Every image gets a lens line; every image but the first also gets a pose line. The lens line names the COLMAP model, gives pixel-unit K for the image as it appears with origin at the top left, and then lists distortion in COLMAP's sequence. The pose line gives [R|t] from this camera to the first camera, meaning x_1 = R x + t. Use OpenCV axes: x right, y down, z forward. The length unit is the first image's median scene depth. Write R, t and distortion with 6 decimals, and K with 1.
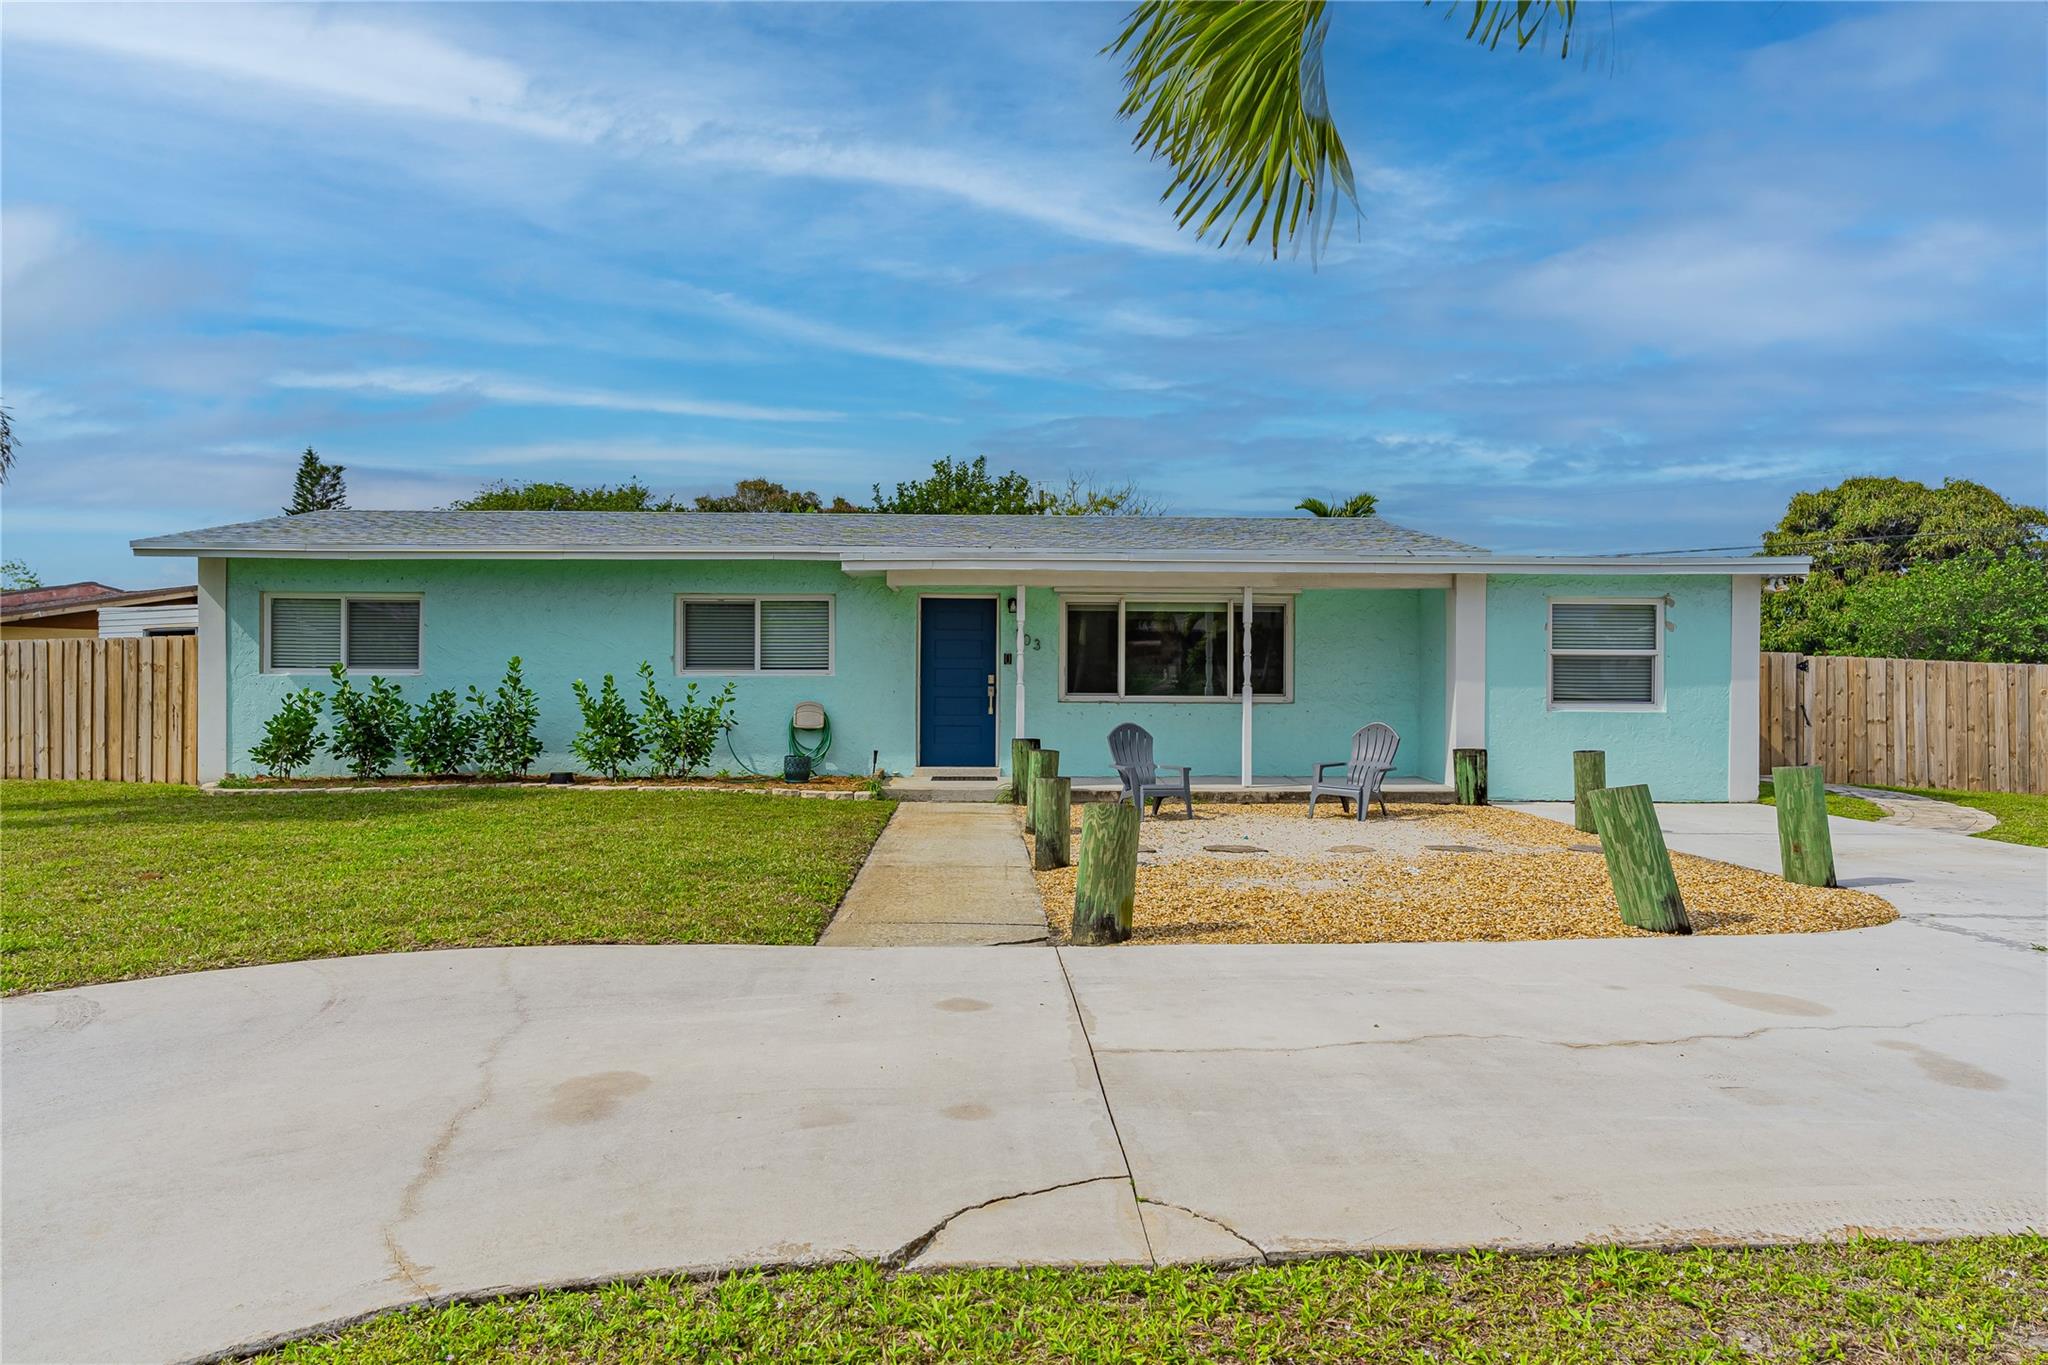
lens RADIAL K [[1348.9, 0, 1027.4], [0, 1348.9, 681.4], [0, 0, 1]] dist [-0.007106, 0.001356]
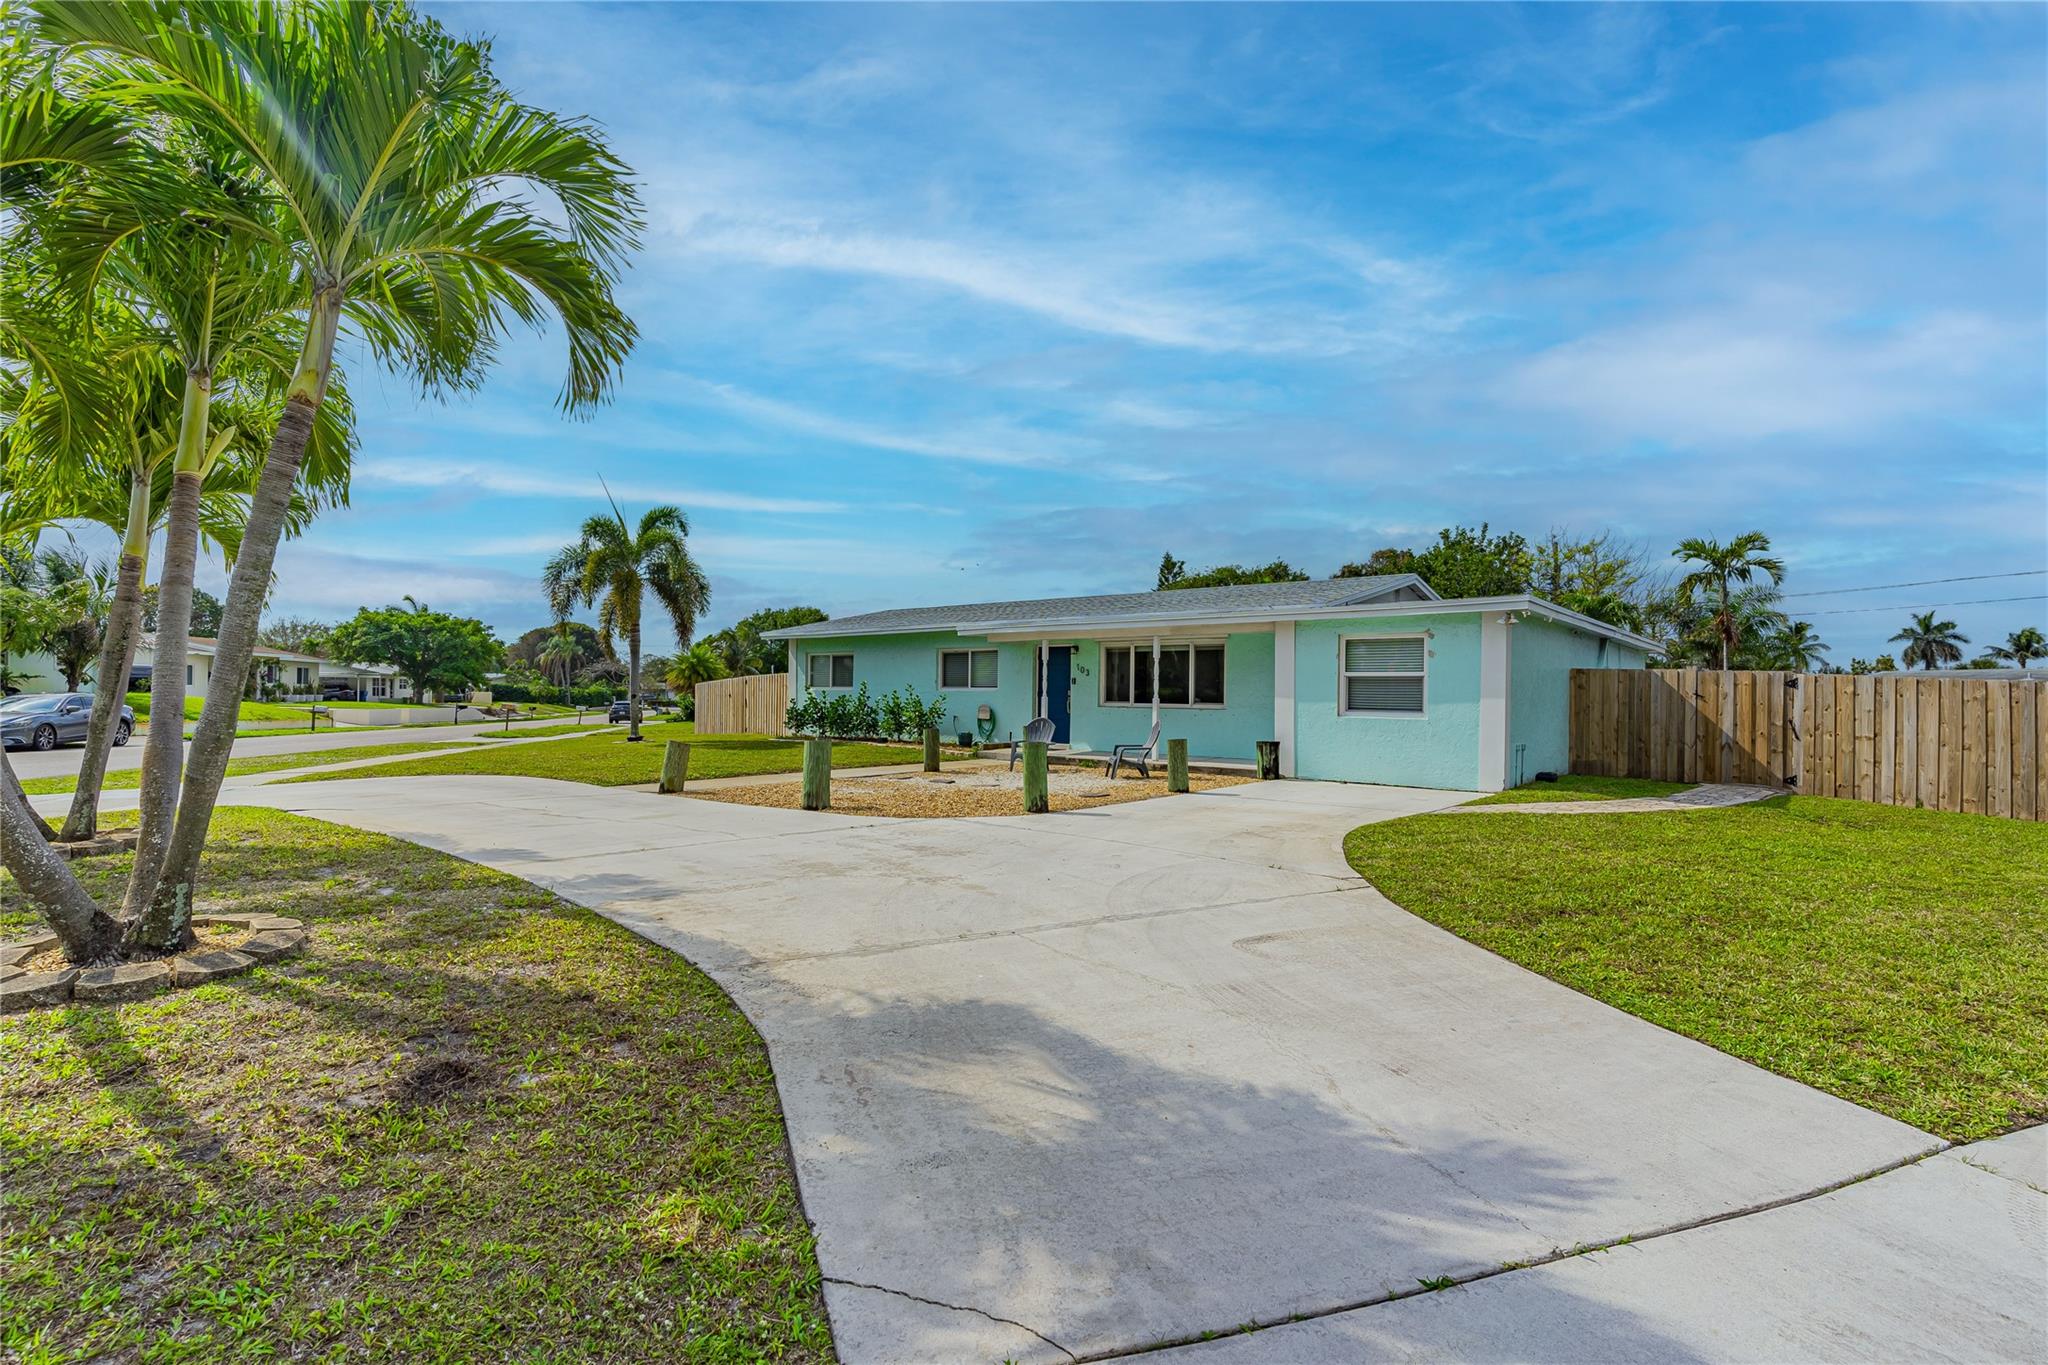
lens RADIAL K [[988.4, 0, 1017.8], [0, 988.4, 691.4], [0, 0, 1]] dist [-0.001352, -0.000317]
pose [[0.733060, 0.002002, -0.680161, 0.799809], [-0.005592, 0.999980, -0.003083, 0.000789], [0.680141, 0.006063, 0.733056, 0.022645]]
